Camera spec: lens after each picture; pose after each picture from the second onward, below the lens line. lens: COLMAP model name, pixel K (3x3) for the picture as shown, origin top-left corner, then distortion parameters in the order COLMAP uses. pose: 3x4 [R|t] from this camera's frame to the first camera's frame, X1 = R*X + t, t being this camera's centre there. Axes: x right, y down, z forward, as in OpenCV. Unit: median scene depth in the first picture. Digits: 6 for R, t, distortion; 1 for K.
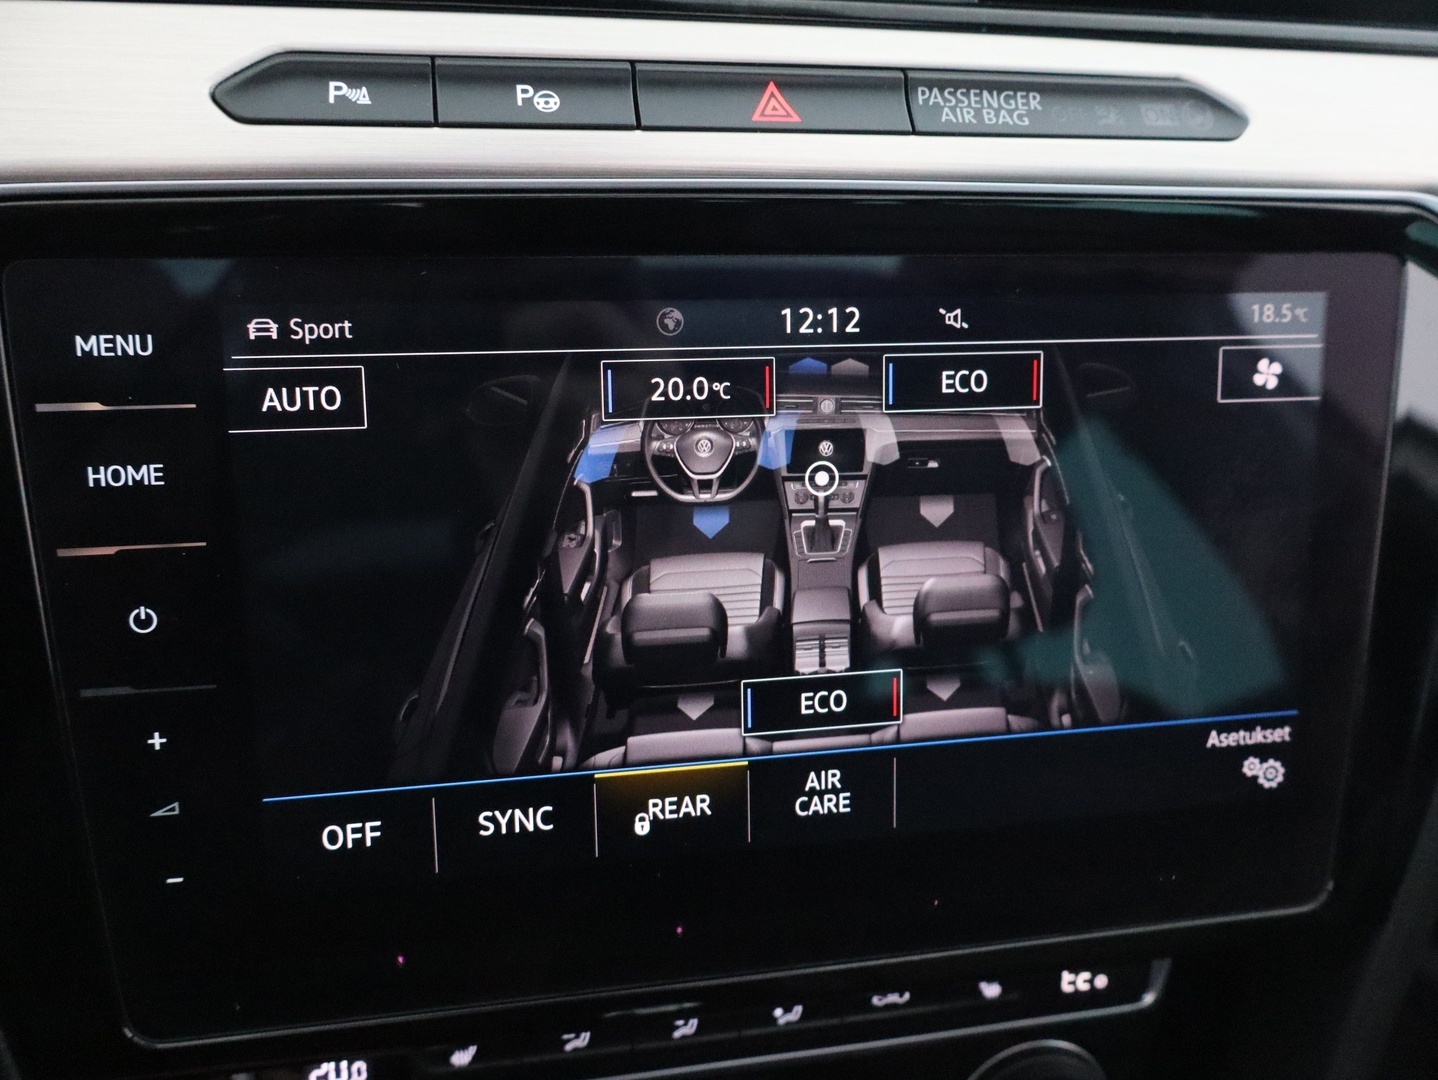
lens RADIAL K [[1173.8, 0, 732.1], [0, 1173.8, 539.3], [0, 0, 1]] dist [0.009152, -0.010013]
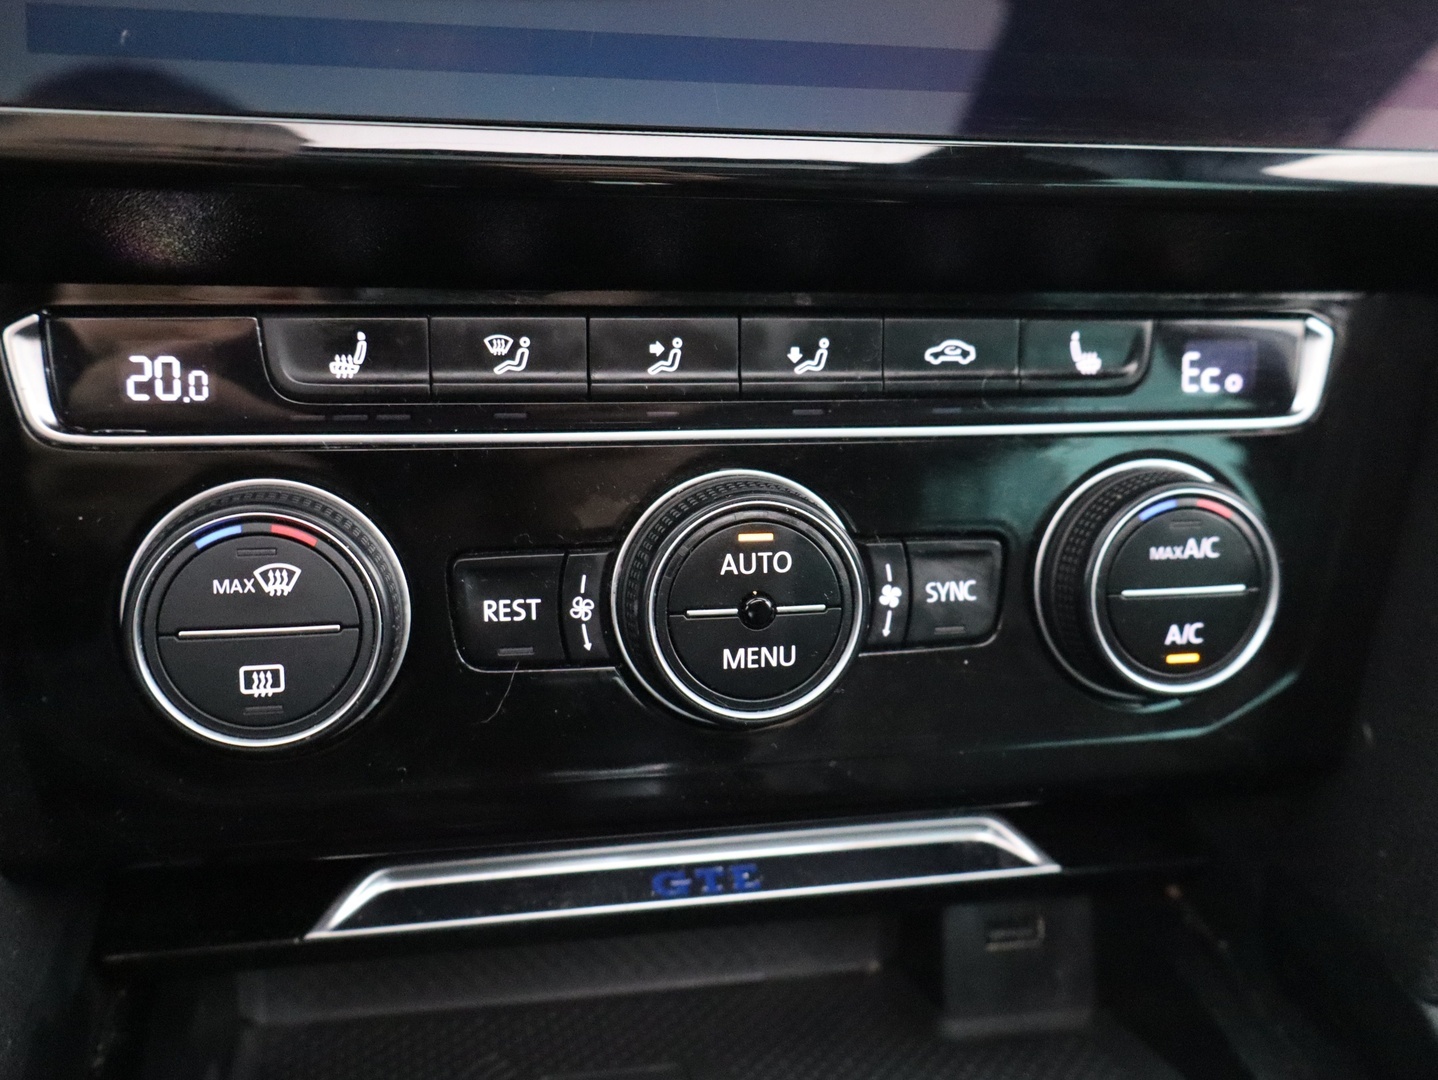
lens RADIAL K [[1173.8, 0, 710.3], [0, 1173.8, 539.4], [0, 0, 1]] dist [0.009152, -0.010013]
pose [[0.999772, -0.016266, -0.013870, -0.004785], [0.014774, 0.994716, -0.101595, 0.738354], [0.015449, 0.101367, 0.994729, 0.377243]]
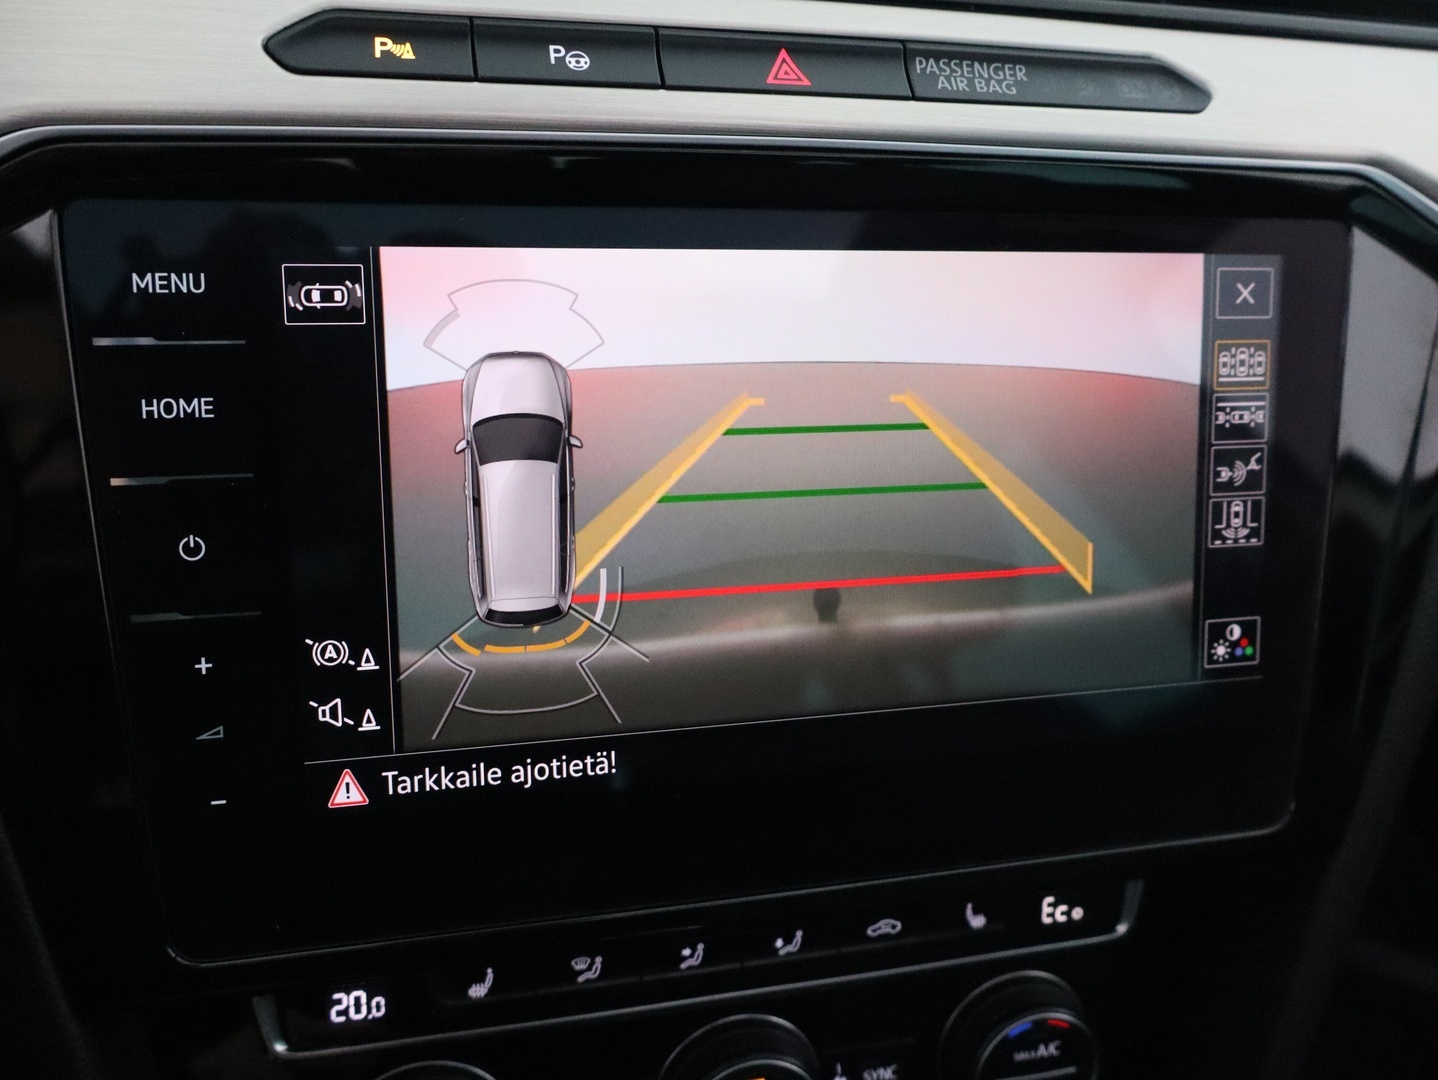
lens RADIAL K [[1173.8, 0, 712.9], [0, 1173.8, 542.4], [0, 0, 1]] dist [0.009152, -0.010013]
pose [[0.998572, -0.006790, 0.052996, -0.091203], [0.007954, 0.999731, -0.021782, 0.085971], [-0.052834, 0.022173, 0.998357, -0.060923]]
